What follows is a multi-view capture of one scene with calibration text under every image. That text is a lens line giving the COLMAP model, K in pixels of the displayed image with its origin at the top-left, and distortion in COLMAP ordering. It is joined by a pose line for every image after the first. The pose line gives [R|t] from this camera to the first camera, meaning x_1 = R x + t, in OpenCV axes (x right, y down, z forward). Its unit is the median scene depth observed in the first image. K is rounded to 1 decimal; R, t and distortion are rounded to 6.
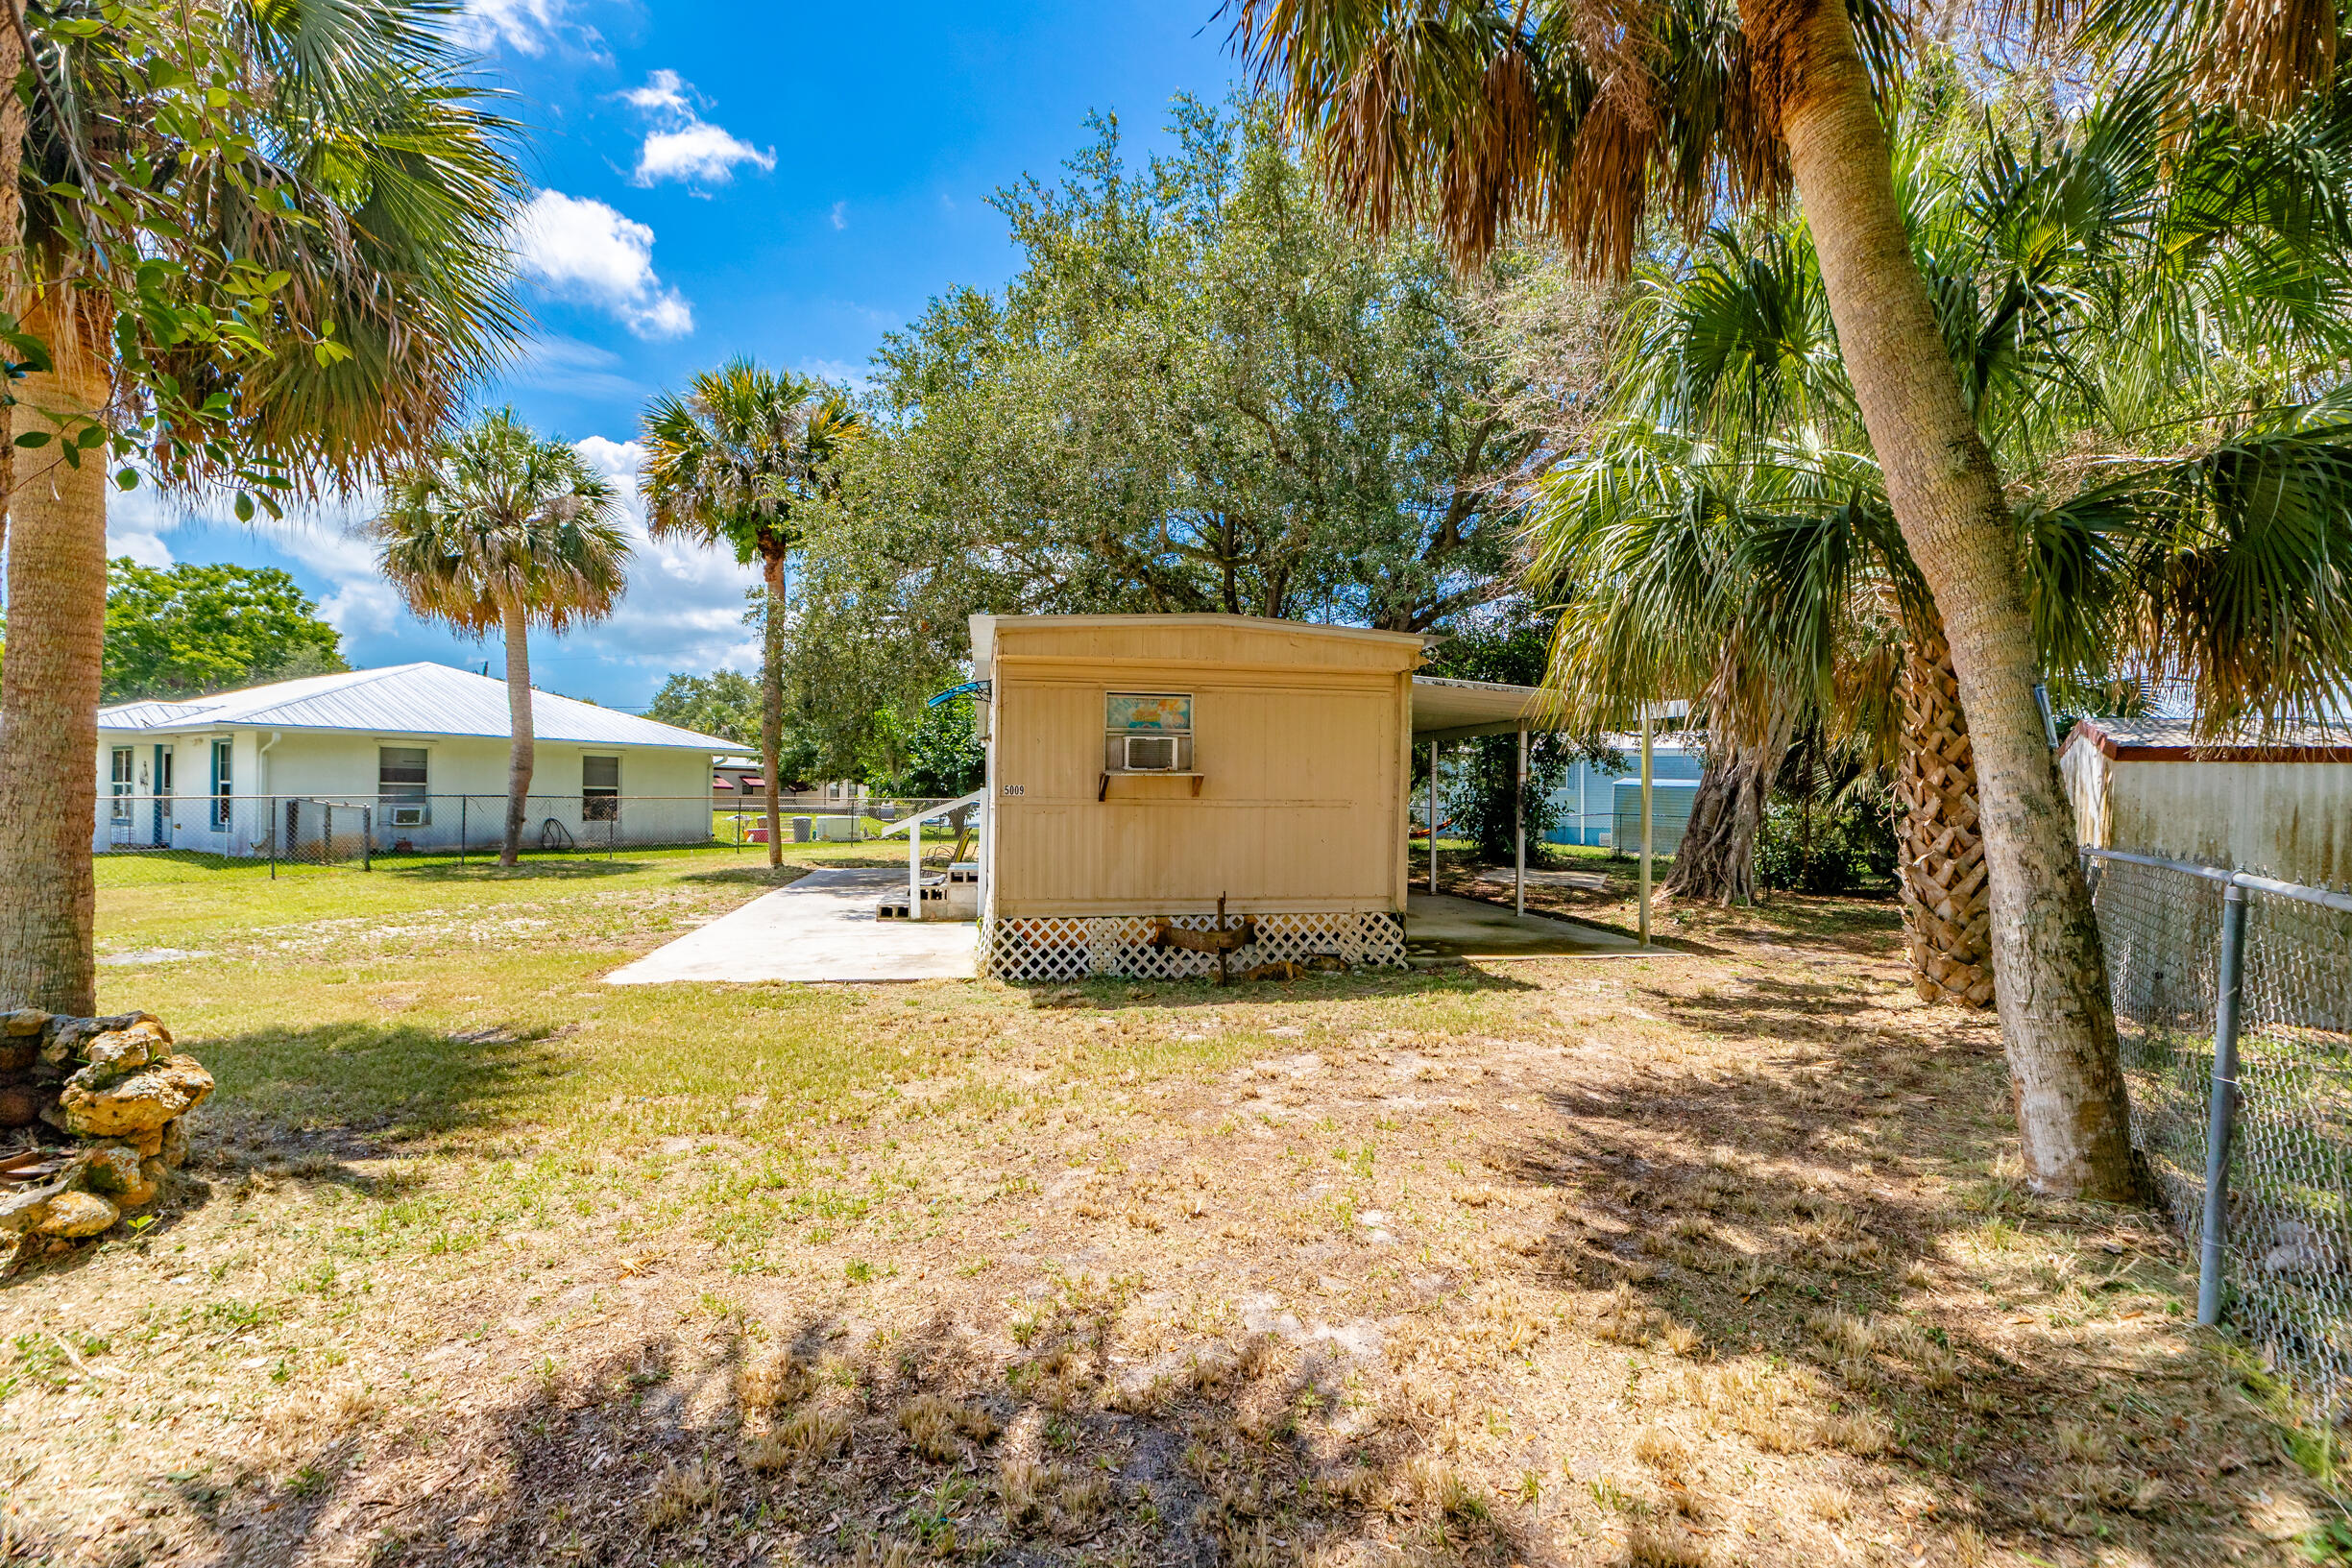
lens RADIAL K [[1077.8, 0, 1177.1], [0, 1077.8, 787.2], [0, 0, 1]] dist [-0.000071, 0.000062]
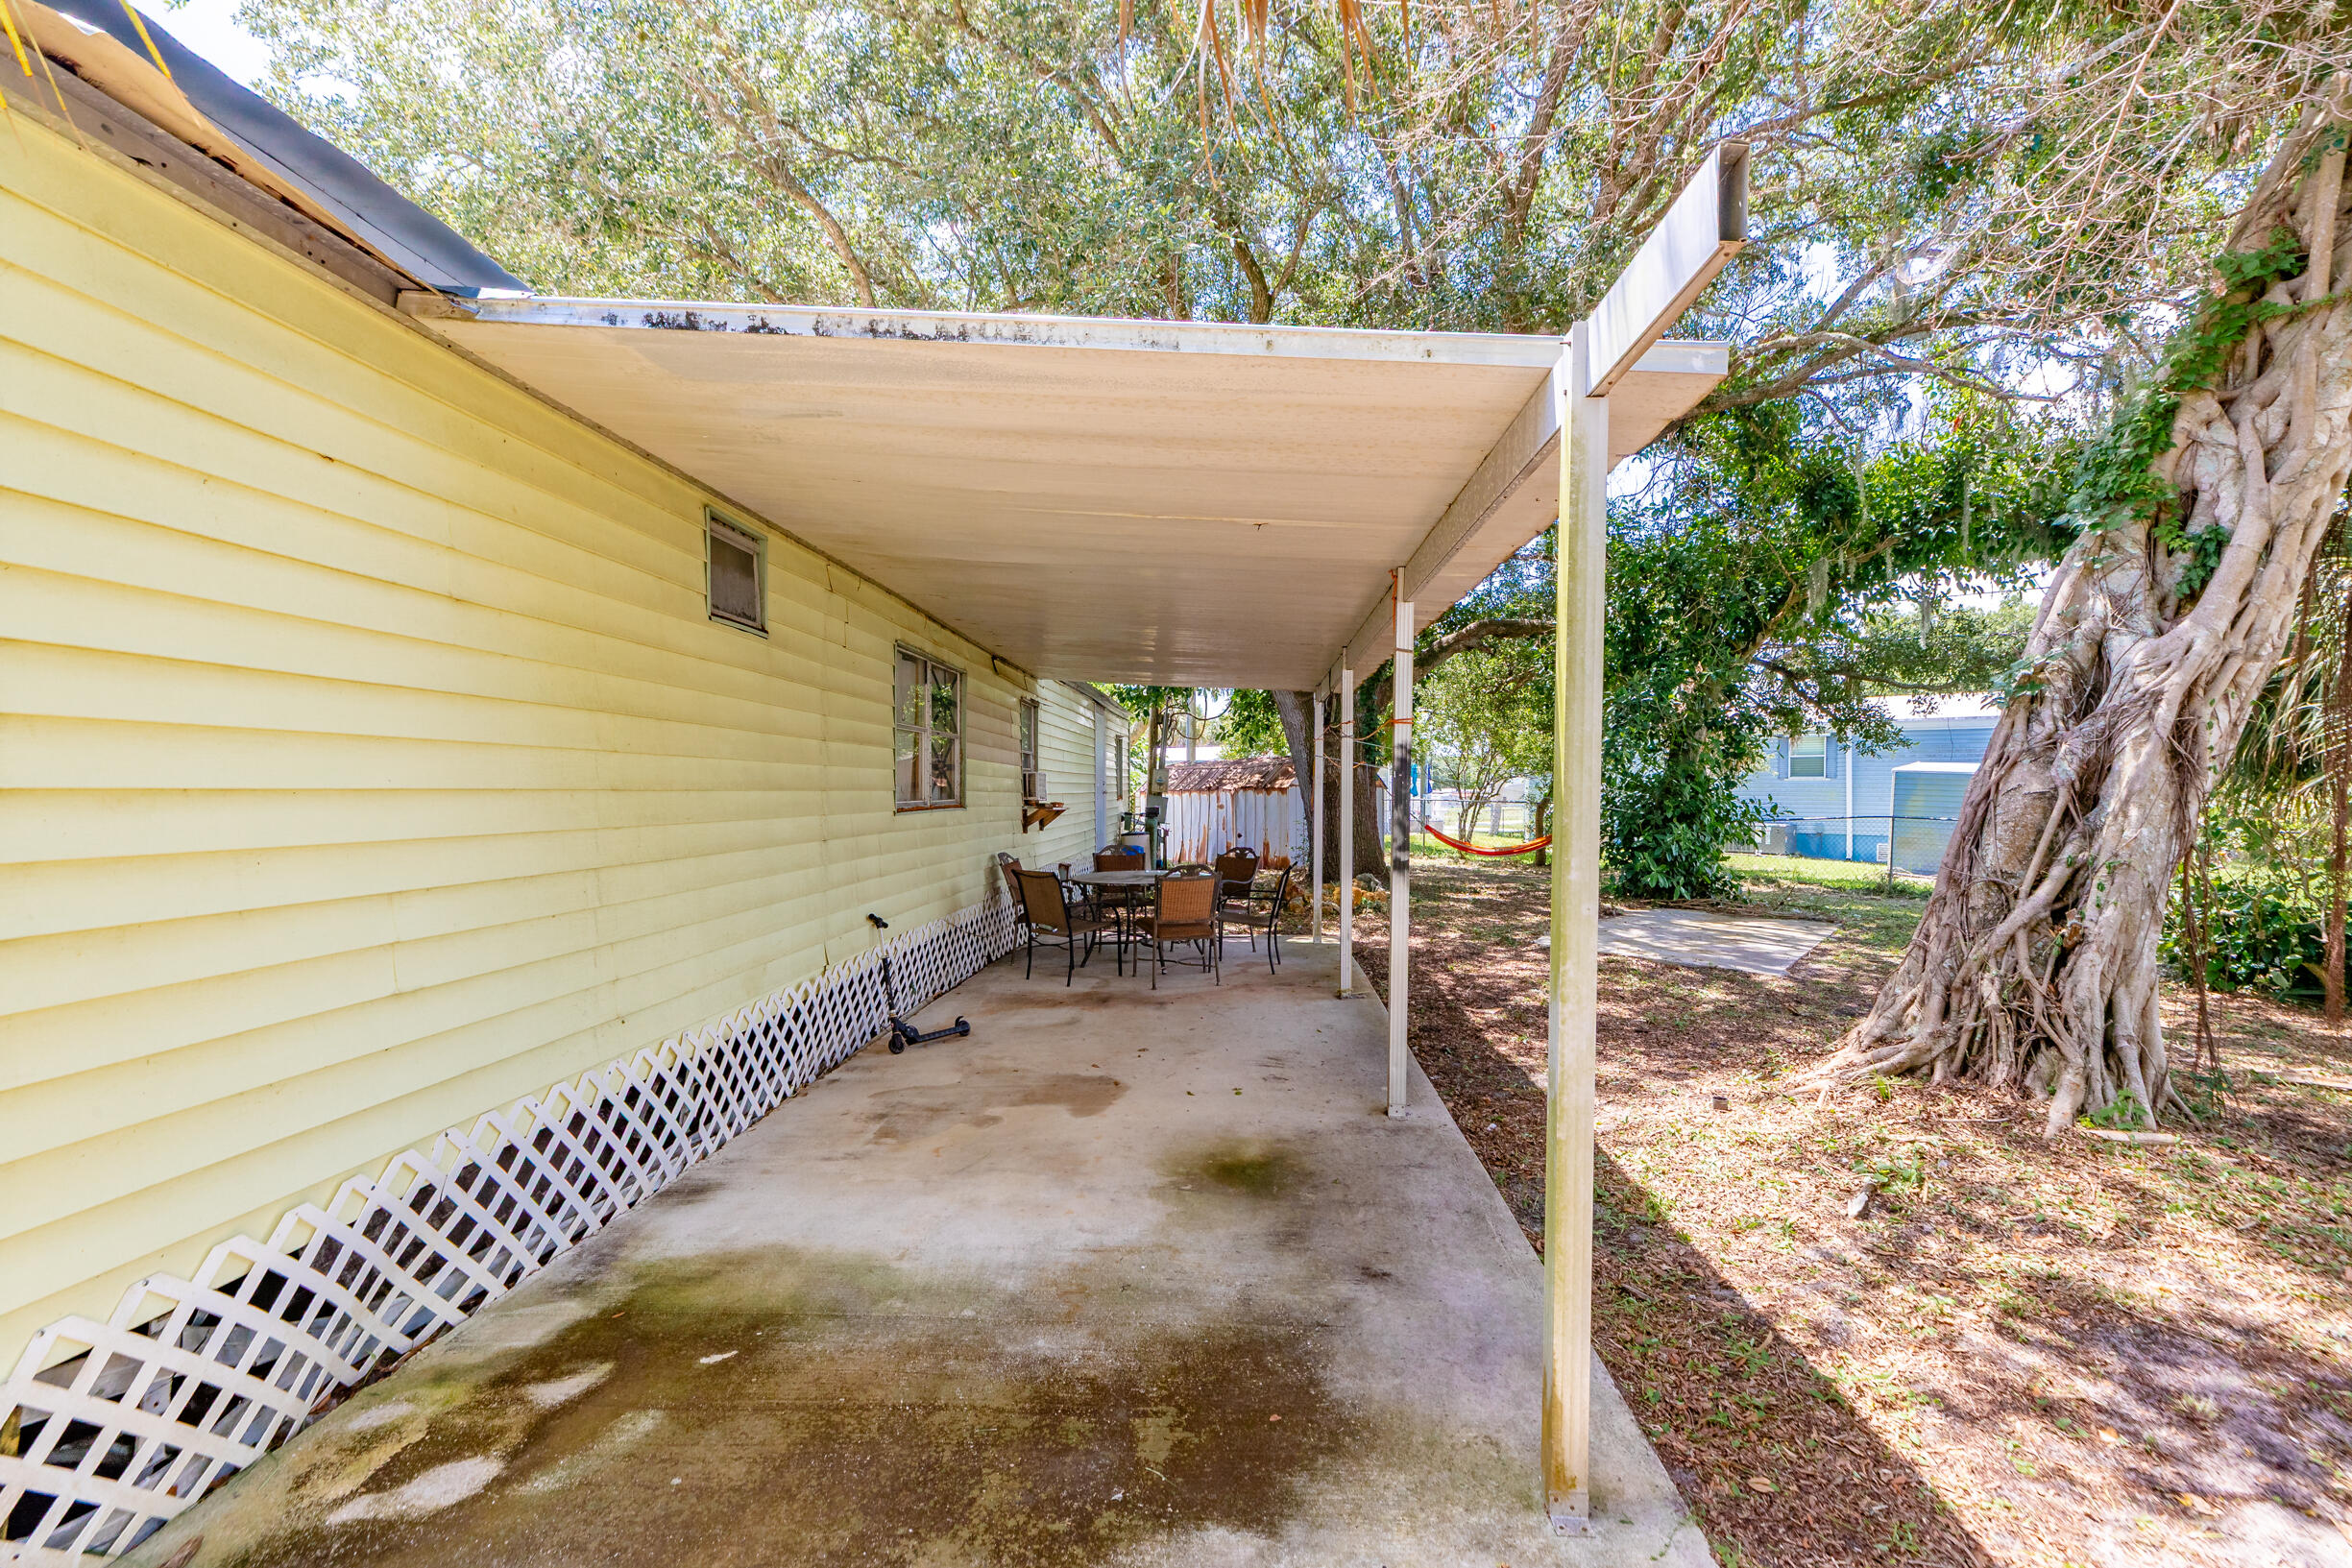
lens RADIAL K [[1077.8, 0, 1172.9], [0, 1077.8, 783.7], [0, 0, 1]] dist [-0.000071, 0.000062]
pose [[0.970930, 0.000867, -0.239362, 0.315997], [0.000055, 0.999993, 0.003846, 0.007319], [0.239363, -0.003747, 0.970923, 0.601224]]
